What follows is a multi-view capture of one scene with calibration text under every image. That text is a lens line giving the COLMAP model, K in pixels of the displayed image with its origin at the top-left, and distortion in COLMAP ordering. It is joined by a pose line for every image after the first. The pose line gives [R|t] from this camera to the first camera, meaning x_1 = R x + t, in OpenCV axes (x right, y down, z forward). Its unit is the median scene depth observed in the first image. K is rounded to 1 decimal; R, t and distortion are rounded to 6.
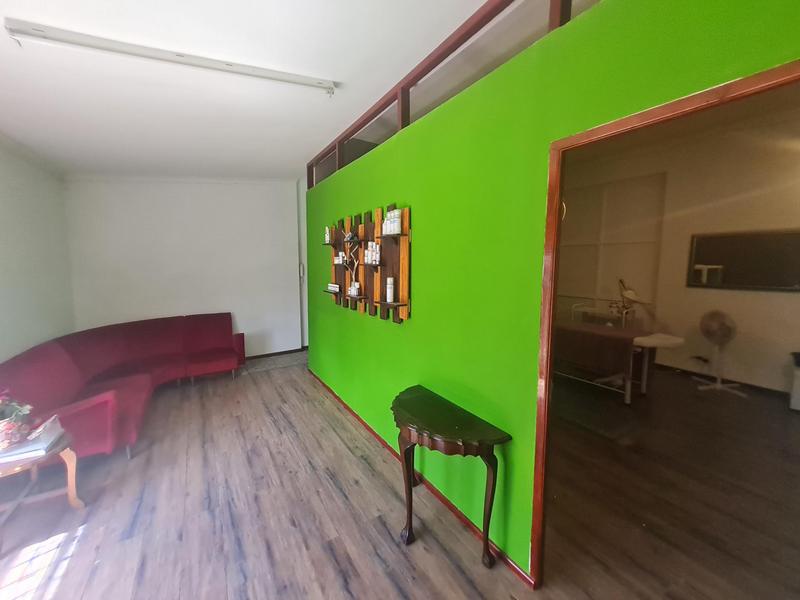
lens RADIAL K [[312.7, 0, 394.1], [0, 312.7, 292.9], [0, 0, 1]] dist [0.000840, 0.000614]
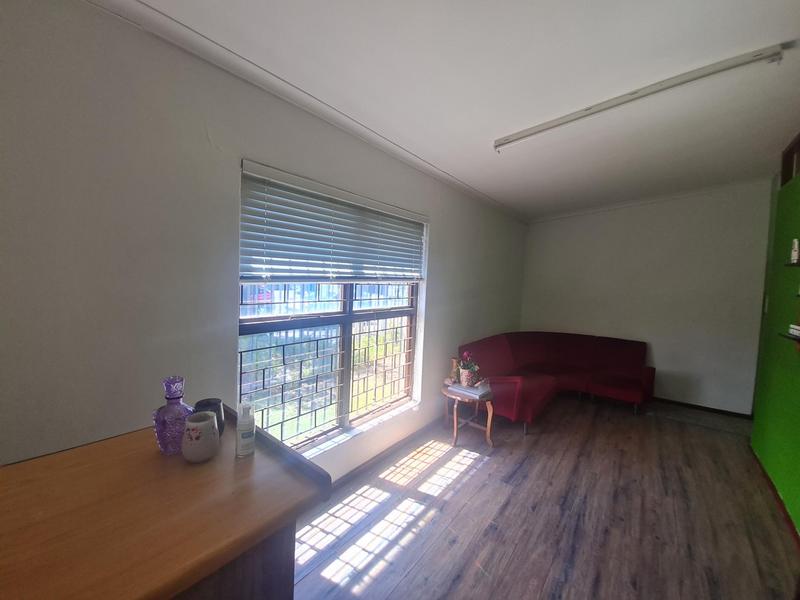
lens RADIAL K [[318.4, 0, 396.9], [0, 318.4, 292.3], [0, 0, 1]] dist [0.001610, -0.010436]
pose [[0.336365, 0.057407, -0.939980, 0.185135], [-0.135520, 0.990702, 0.012010, 0.012687], [0.931929, 0.123347, 0.341018, -0.004978]]
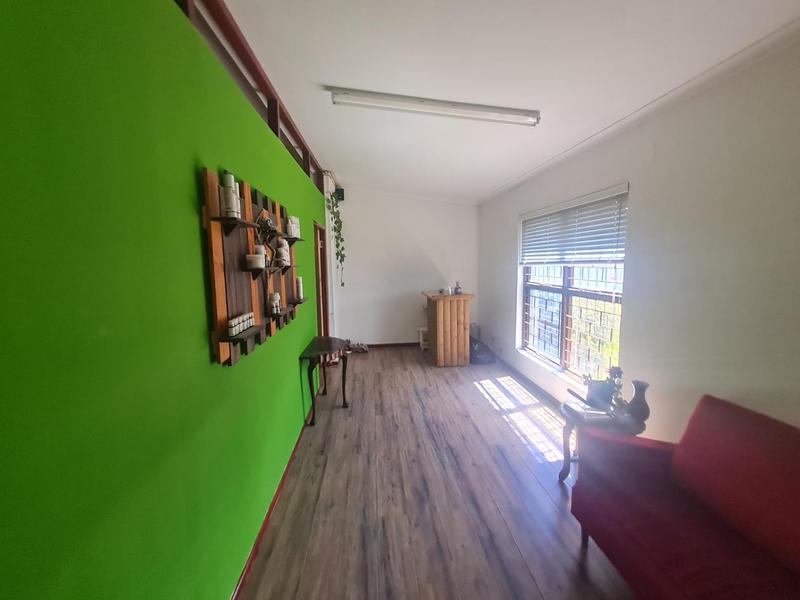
lens RADIAL K [[318.7, 0, 389.0], [0, 318.7, 302.7], [0, 0, 1]] dist [-0.000135, 0.000063]
pose [[-0.874150, -0.051866, 0.482878, -0.852347], [0.062473, 0.974011, 0.217714, -0.185627], [-0.481621, 0.220482, -0.848192, 1.855286]]
